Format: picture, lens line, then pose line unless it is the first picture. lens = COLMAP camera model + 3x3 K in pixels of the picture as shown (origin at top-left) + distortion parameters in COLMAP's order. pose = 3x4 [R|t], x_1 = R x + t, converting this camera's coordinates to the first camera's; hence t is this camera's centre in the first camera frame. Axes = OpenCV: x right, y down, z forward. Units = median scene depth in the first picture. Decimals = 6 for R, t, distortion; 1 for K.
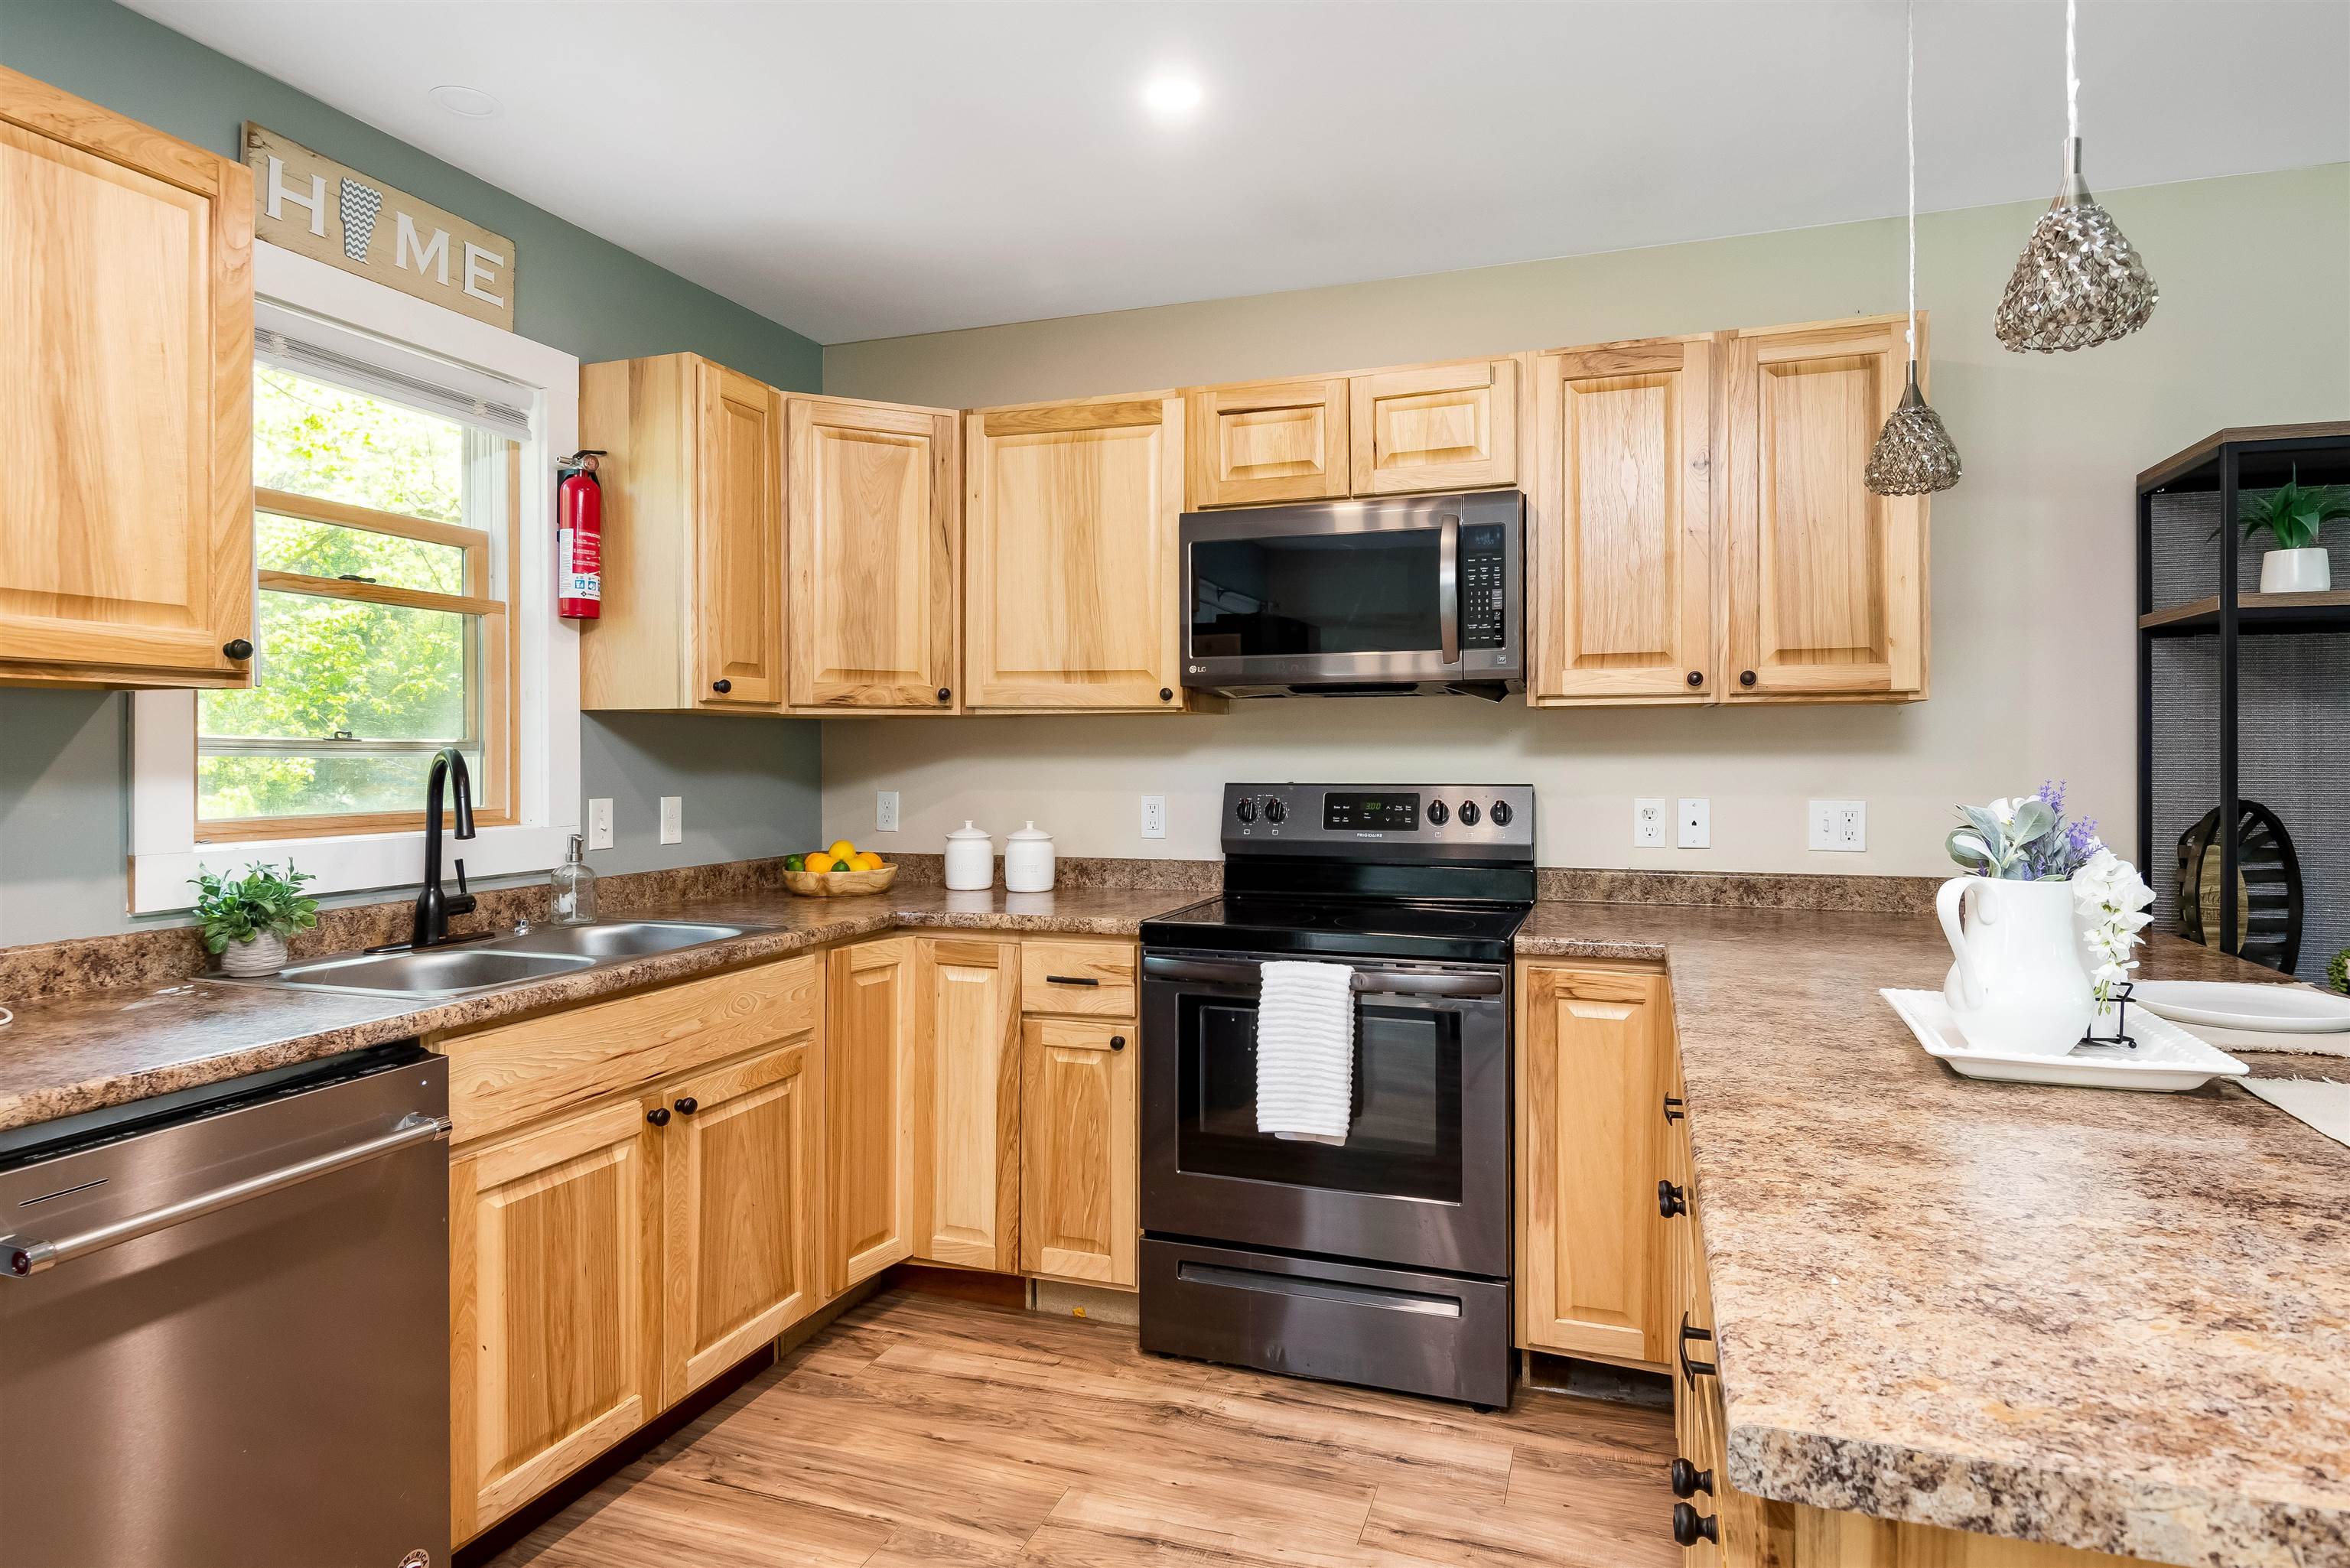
lens RADIAL K [[1303.9, 0, 1181.4], [0, 1303.9, 759.3], [0, 0, 1]] dist [0.003727, -0.010687]
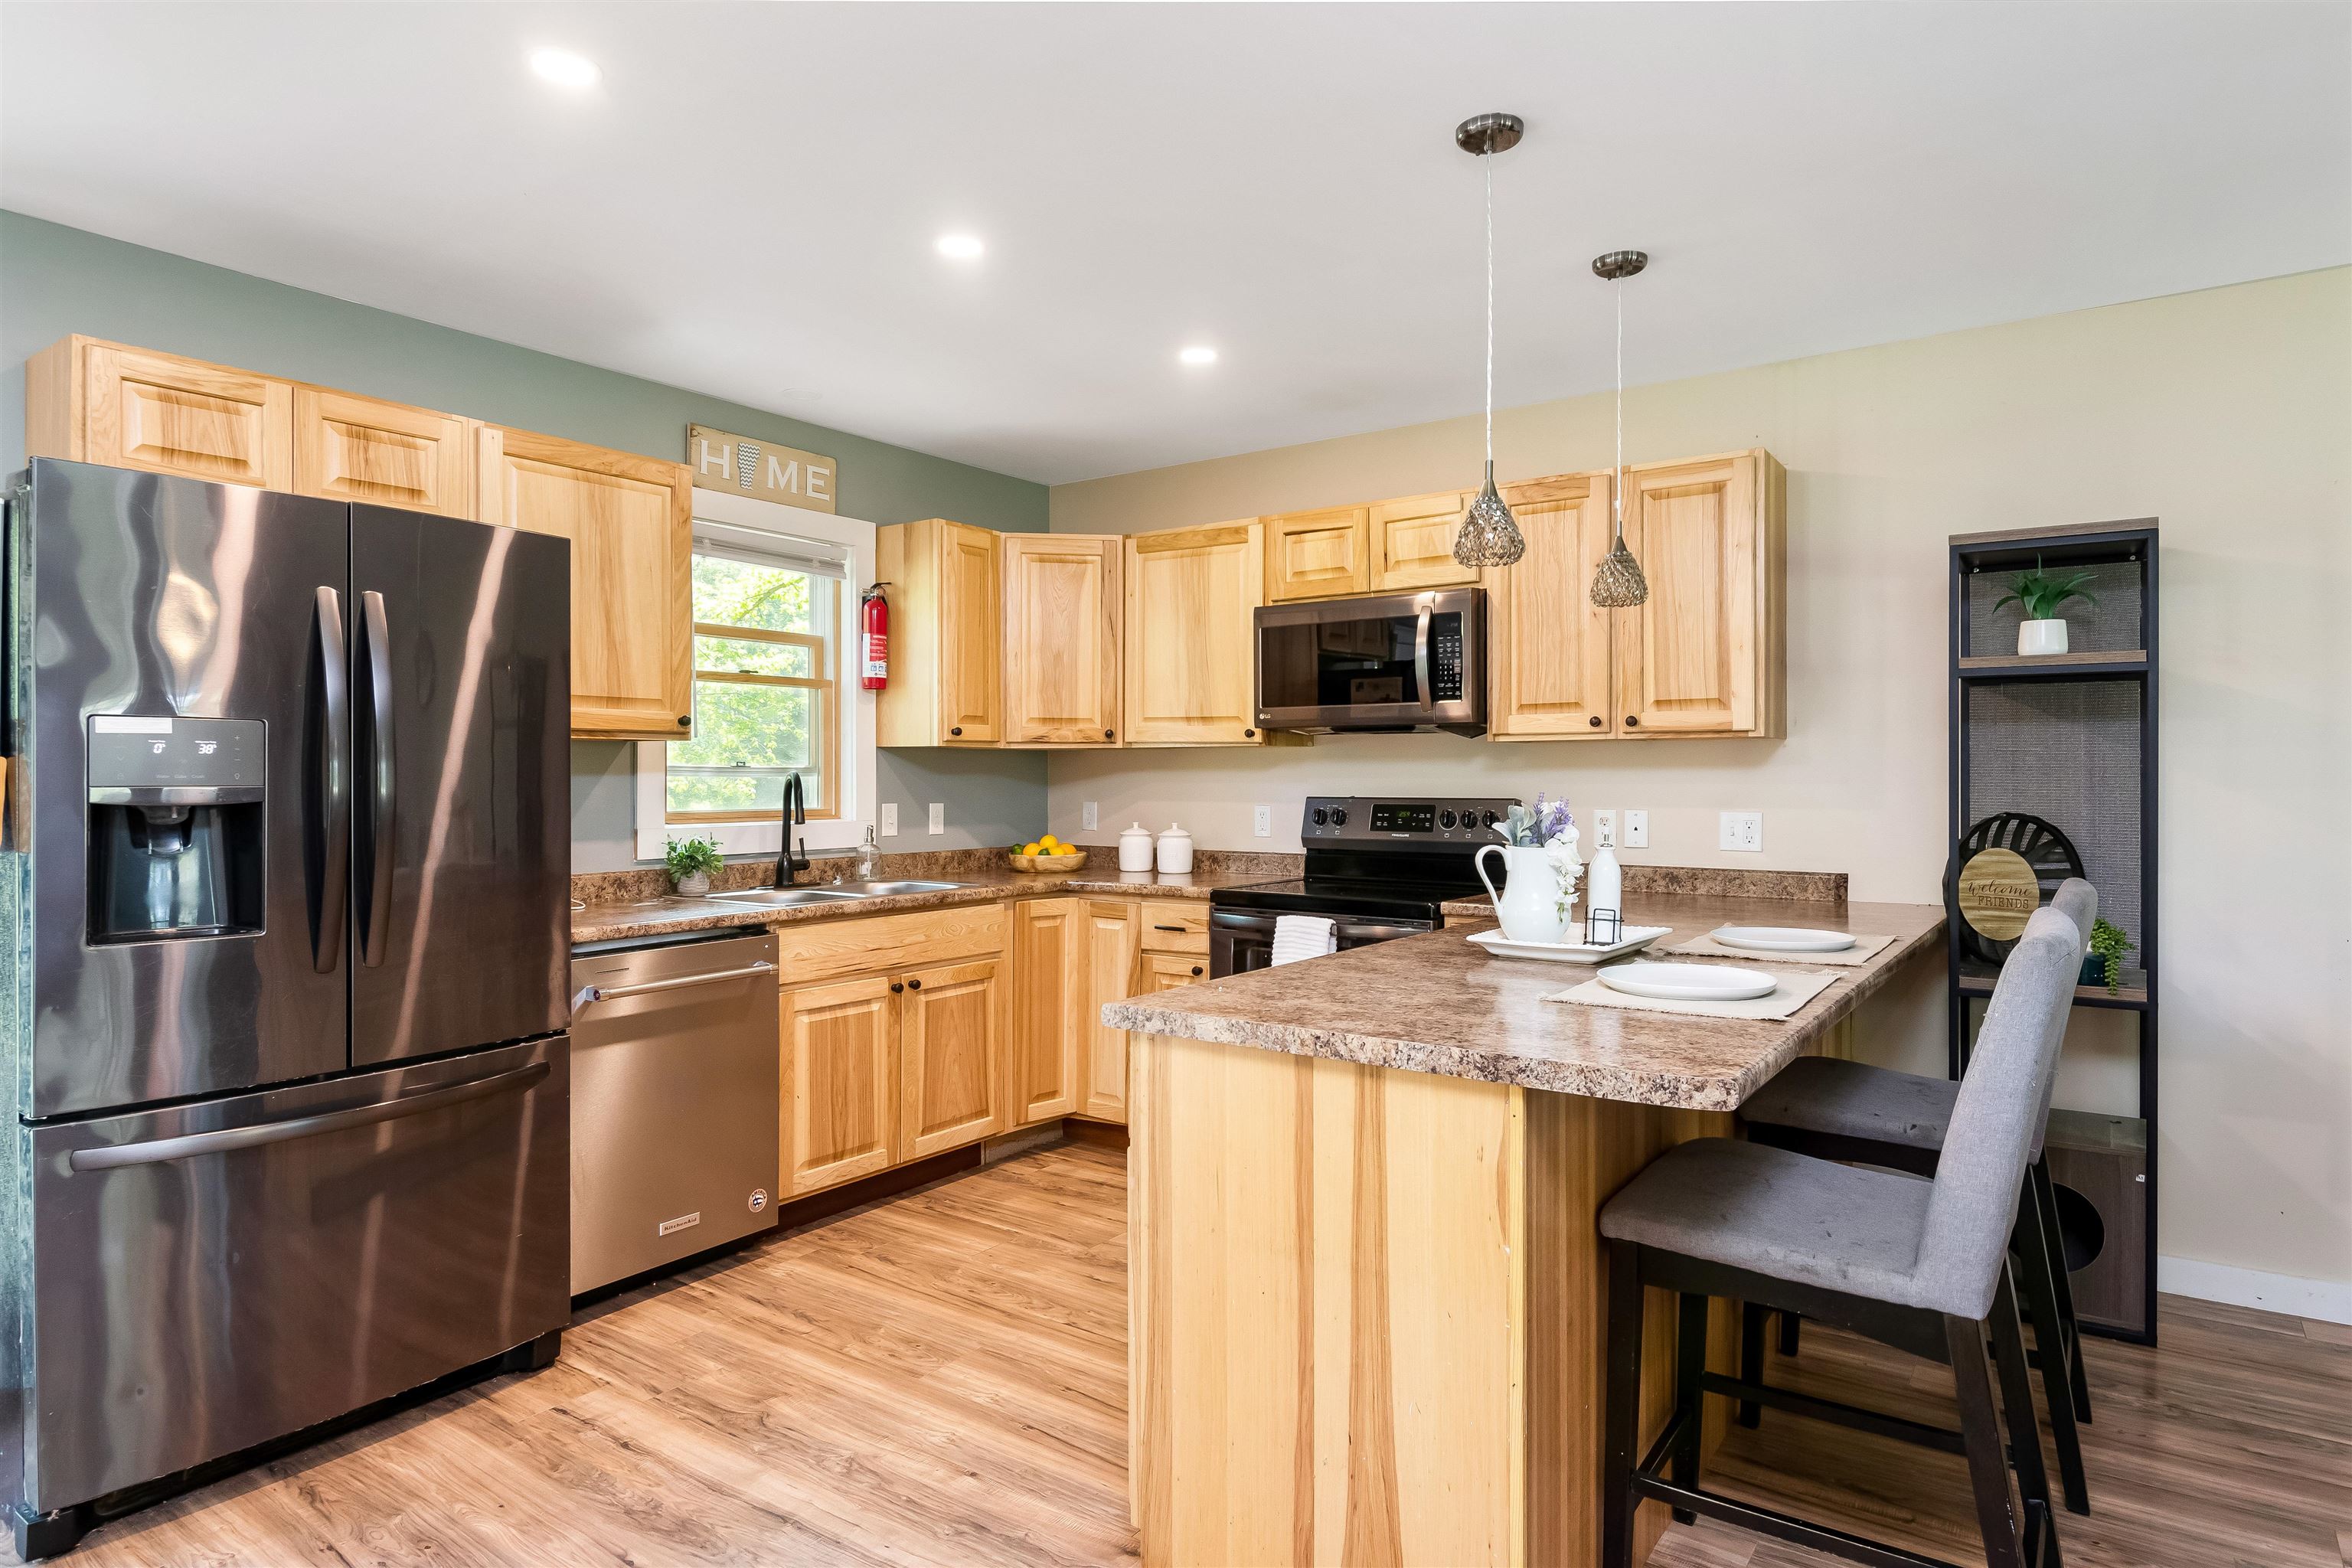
lens RADIAL K [[1318.1, 0, 1170.4], [0, 1318.1, 777.6], [0, 0, 1]] dist [0.002200, -0.010452]
pose [[0.959515, 0.002032, -0.281651, 0.343829], [-0.002325, 0.999997, -0.000707, -0.000661], [0.281649, 0.001334, 0.959517, -0.446025]]
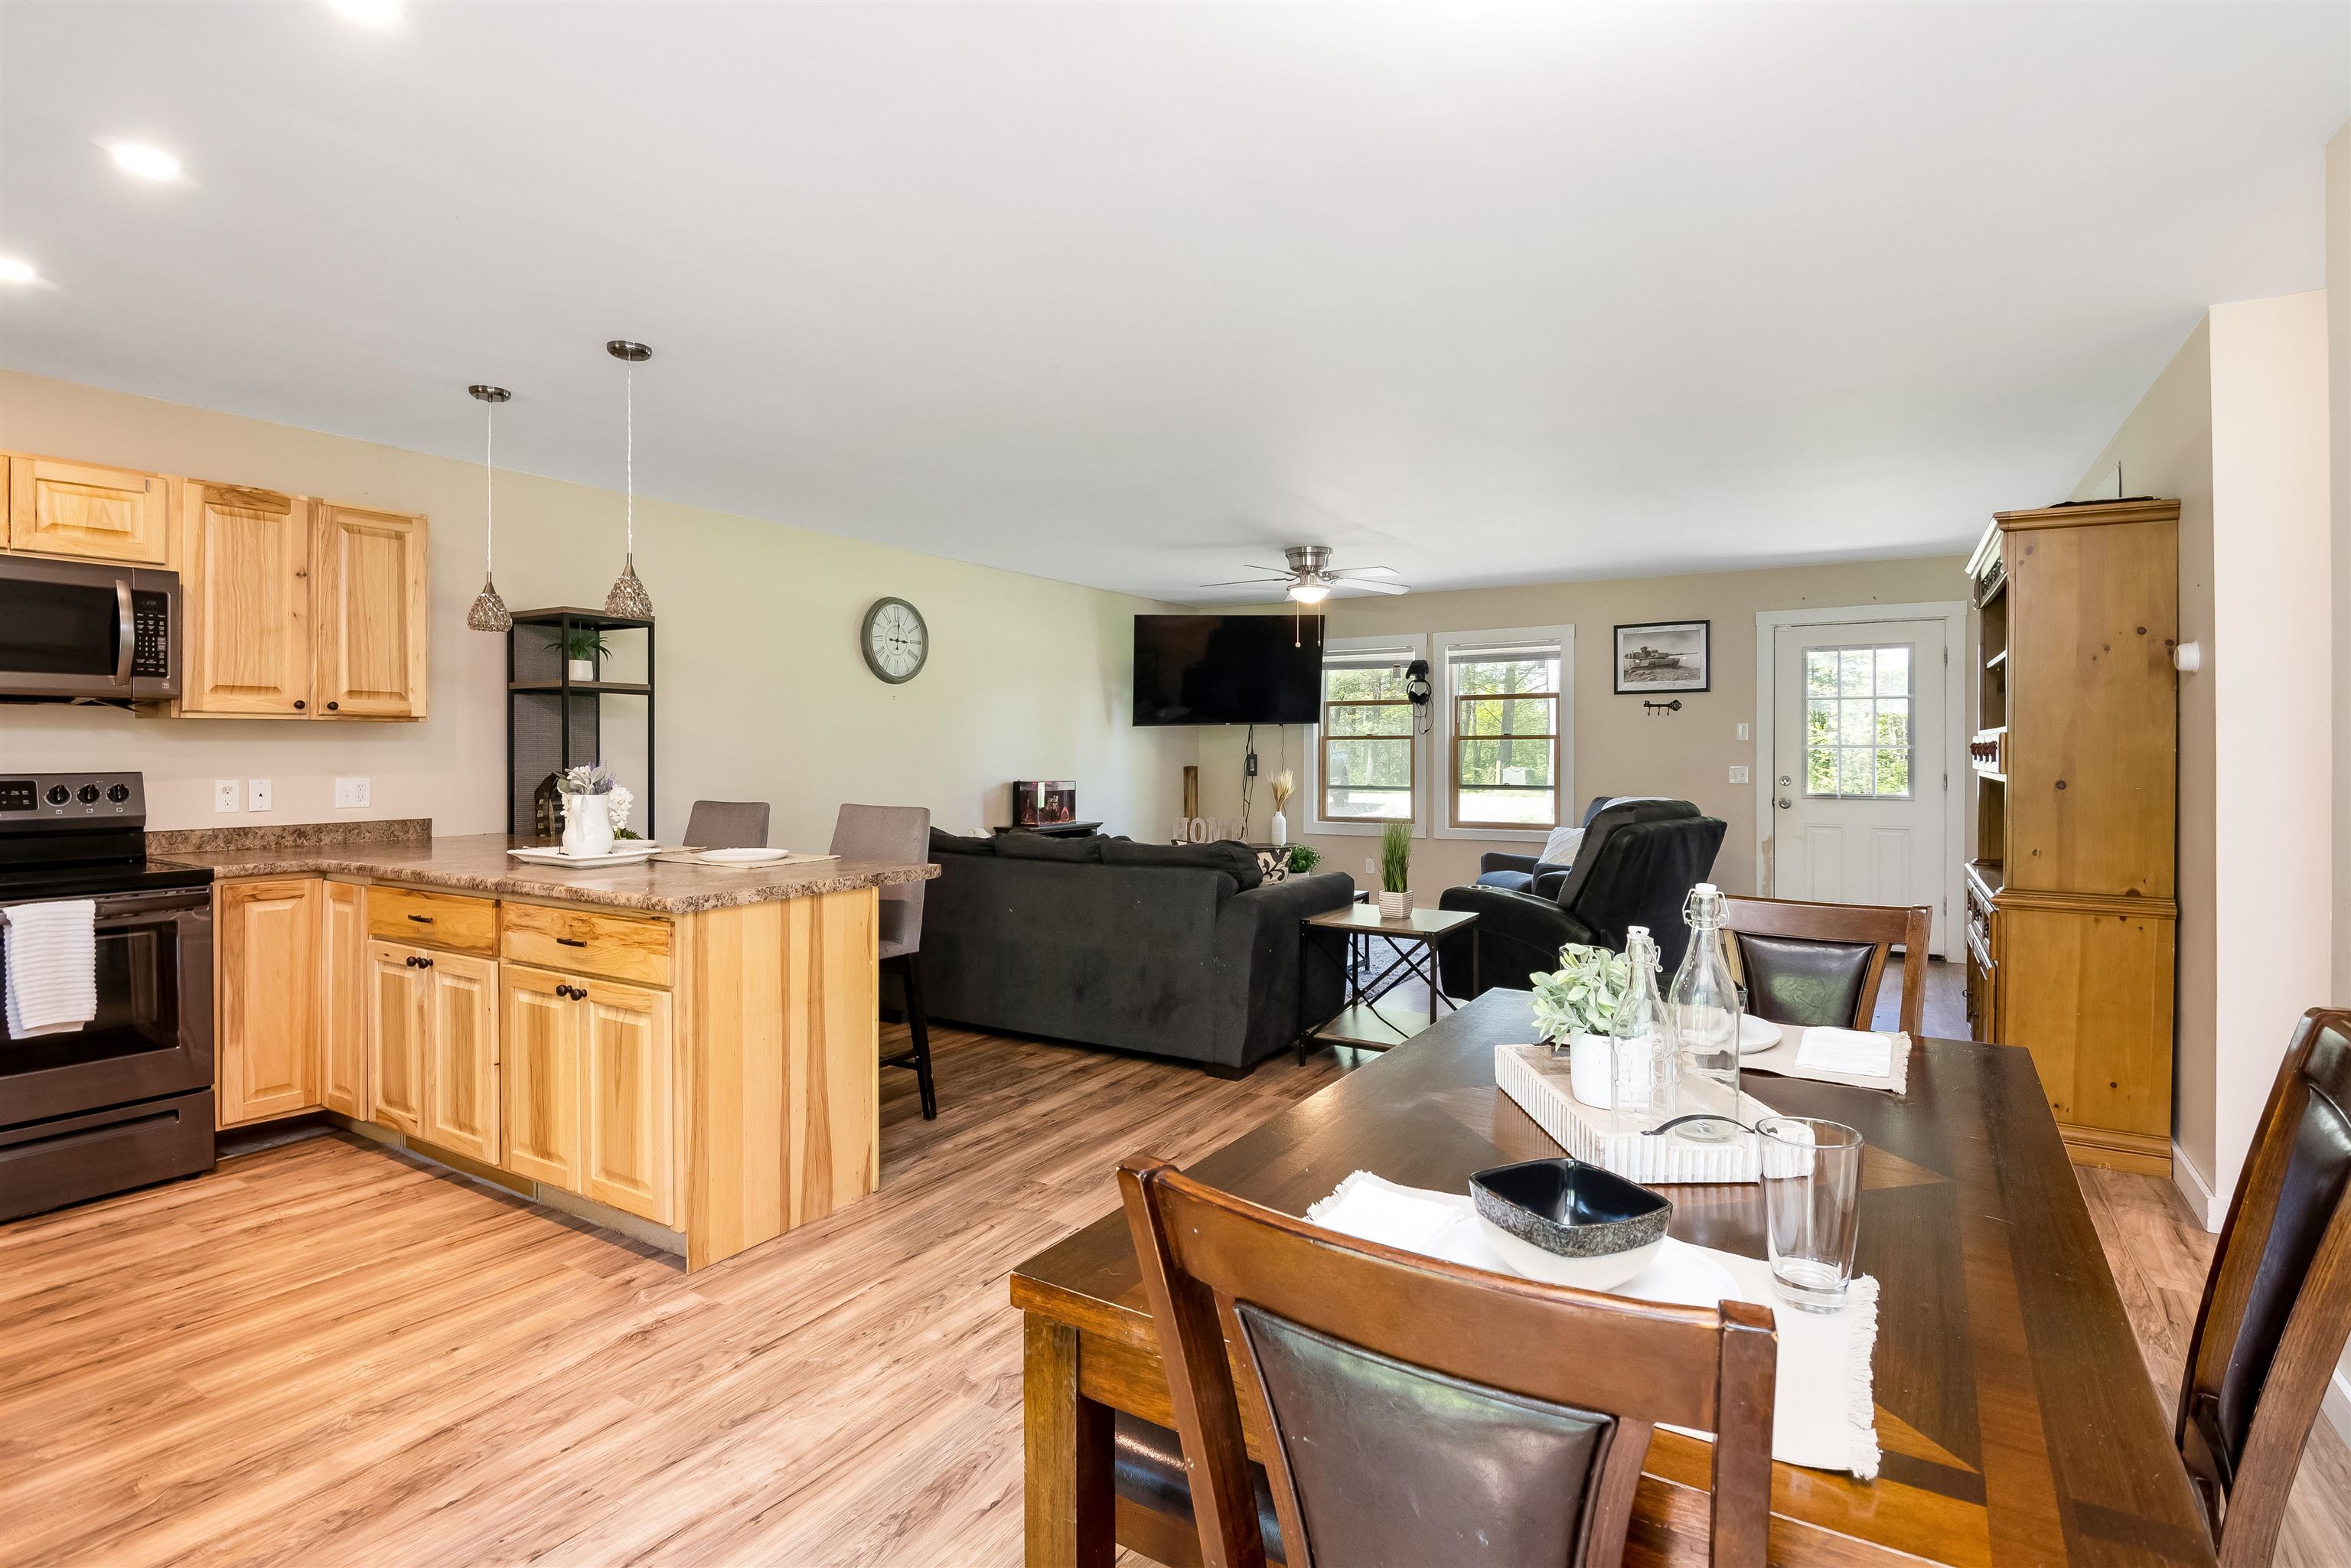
lens RADIAL K [[1149.4, 0, 1170.4], [0, 1149.4, 753.4], [0, 0, 1]] dist [-0.012771, -0.002421]
pose [[0.216483, -0.000610, 0.976286, -0.751405], [0.002489, 0.999997, 0.000073, 0.002412], [-0.976283, 0.002414, 0.216484, -0.375979]]
